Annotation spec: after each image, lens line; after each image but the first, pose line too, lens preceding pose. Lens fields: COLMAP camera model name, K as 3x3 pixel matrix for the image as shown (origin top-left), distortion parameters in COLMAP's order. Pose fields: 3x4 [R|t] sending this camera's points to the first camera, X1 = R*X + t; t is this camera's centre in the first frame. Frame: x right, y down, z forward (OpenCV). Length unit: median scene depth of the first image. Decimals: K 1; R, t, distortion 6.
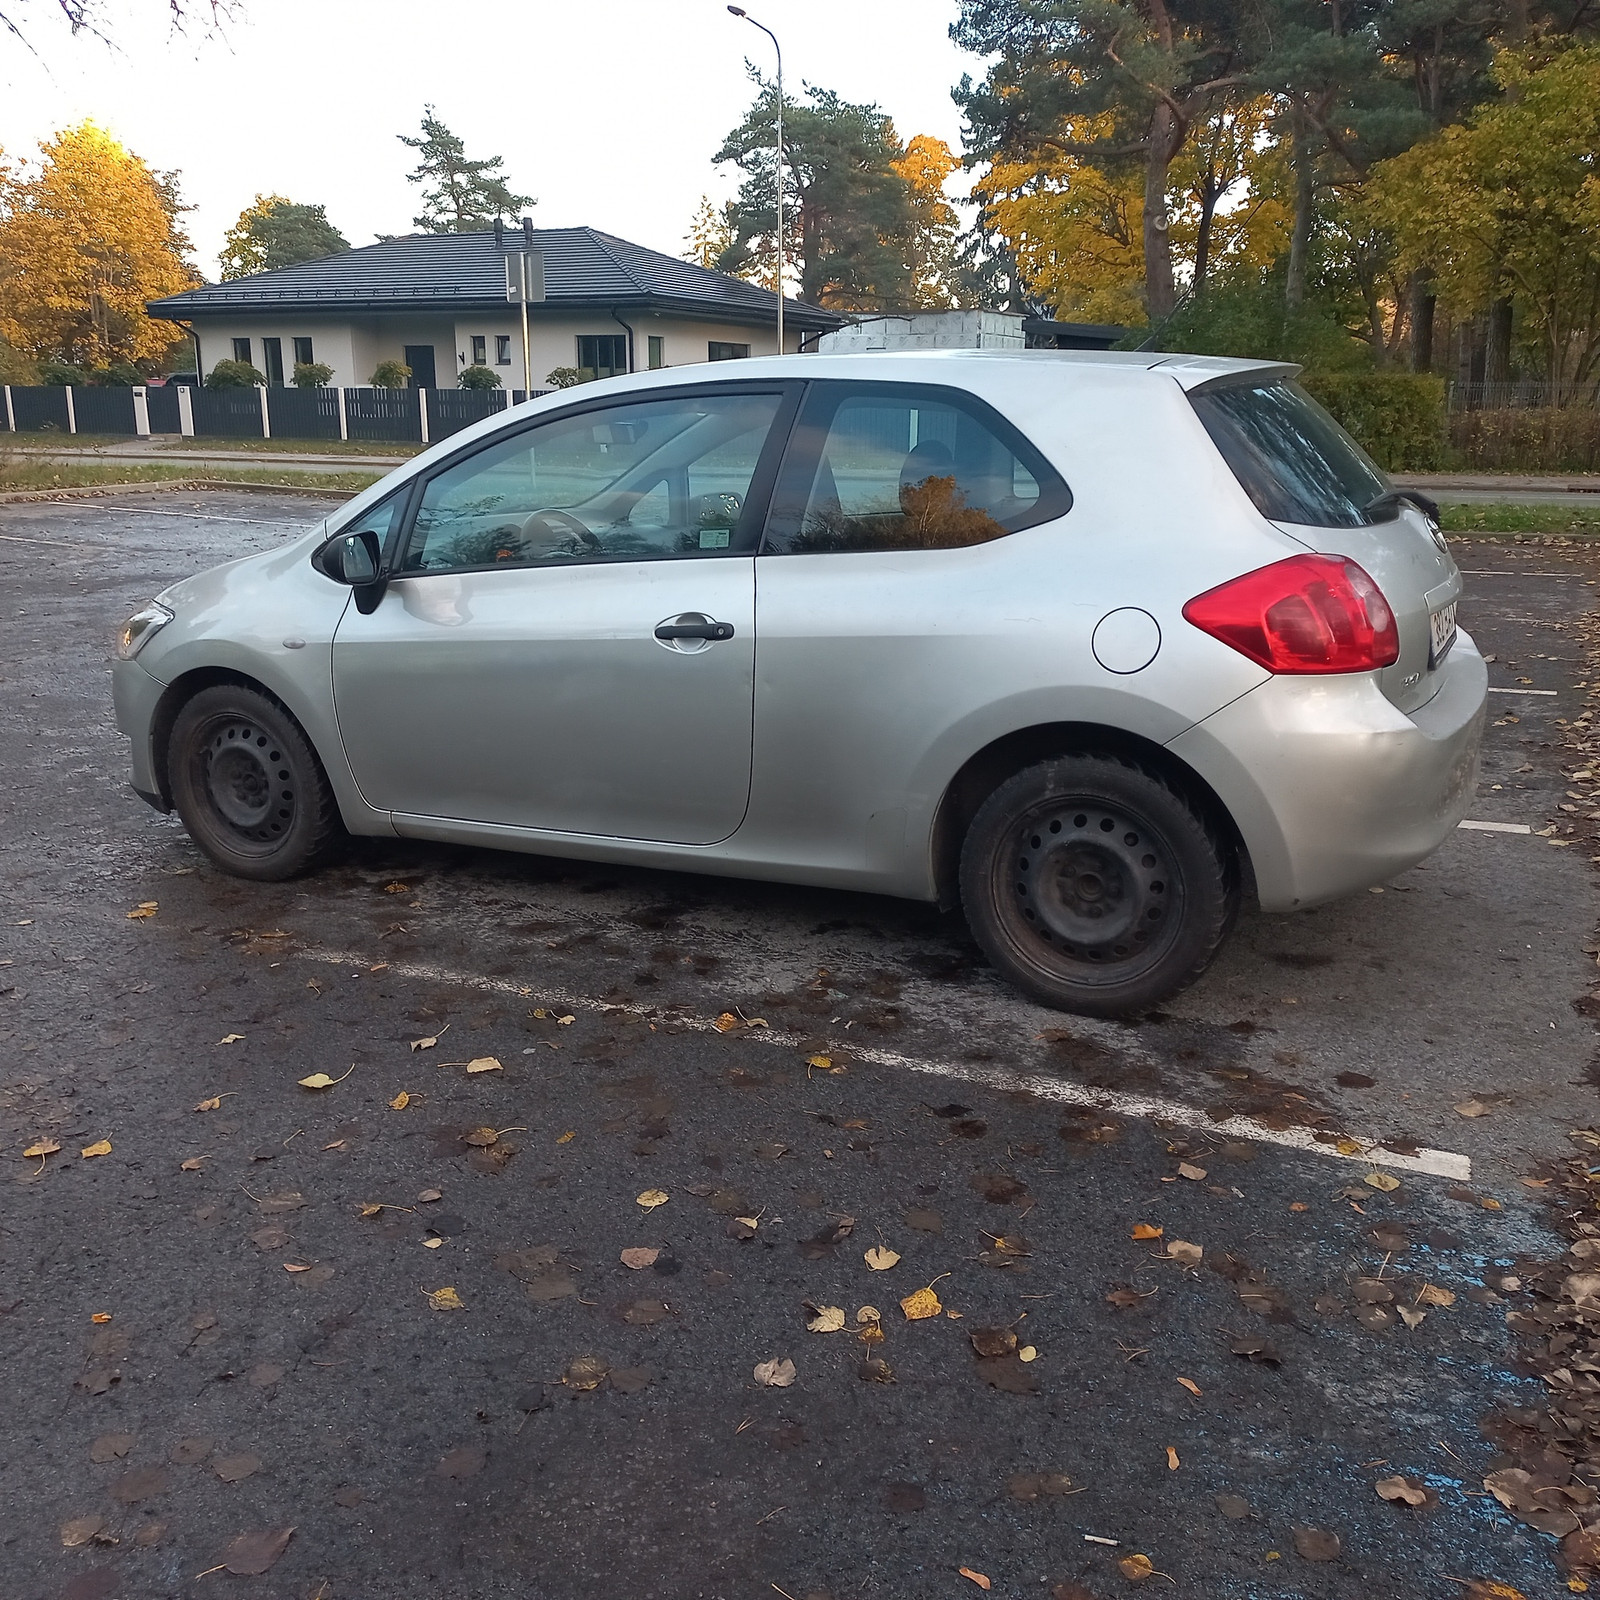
lens RADIAL K [[1532.0, 0, 802.9], [0, 1532.0, 800.0], [0, 0, 1]] dist [0.098353, -0.151153]
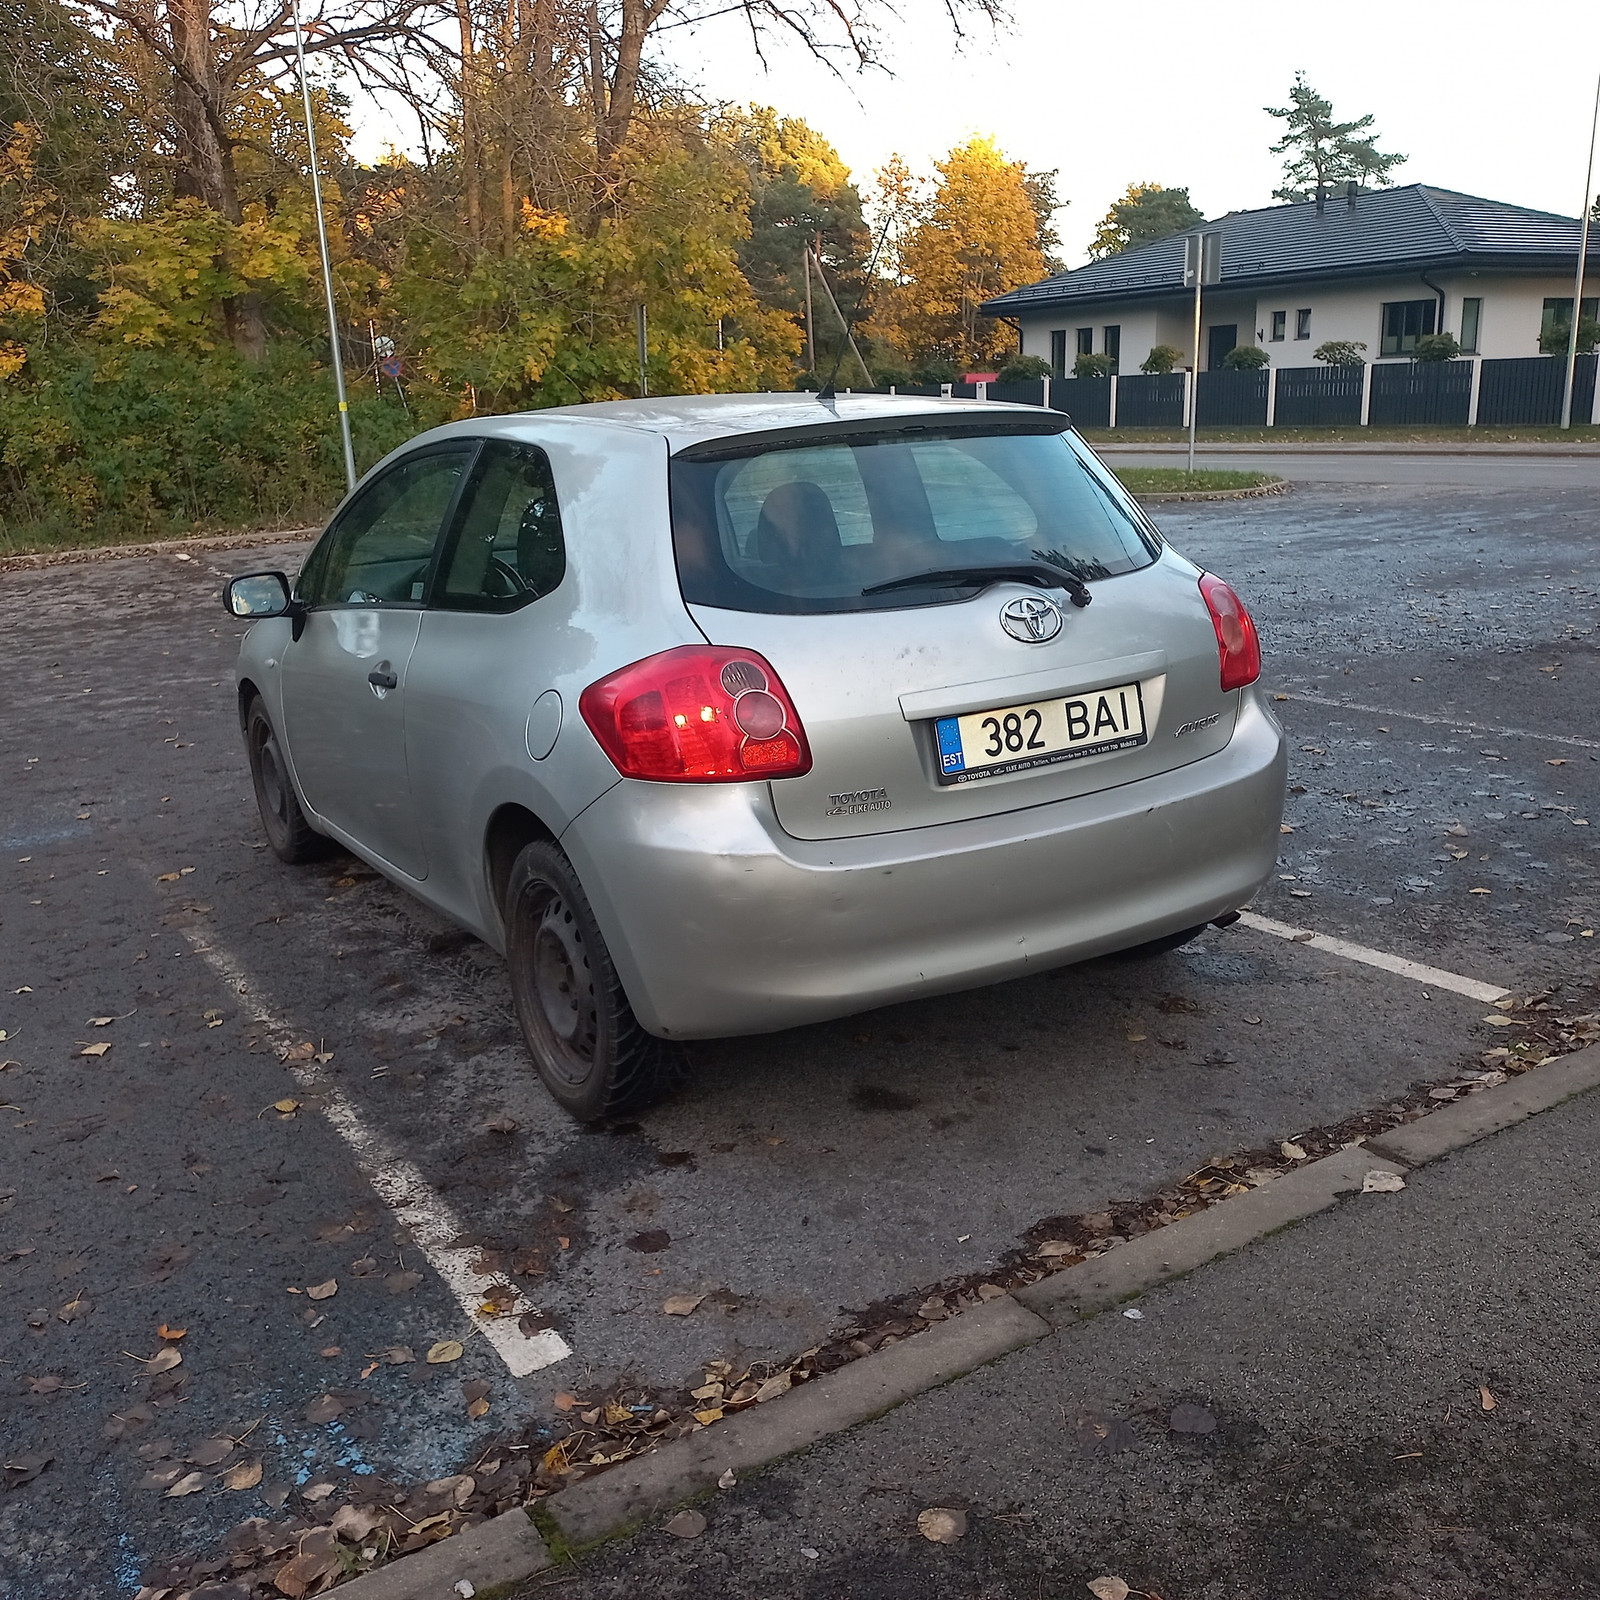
lens RADIAL K [[1532.0, 0, 802.9], [0, 1532.0, 800.0], [0, 0, 1]] dist [0.098353, -0.151153]
pose [[0.850719, 0.098943, -0.516225, 0.141077], [-0.091168, 0.995013, 0.040470, -0.018677], [0.517655, 0.012634, 0.855496, 0.047105]]
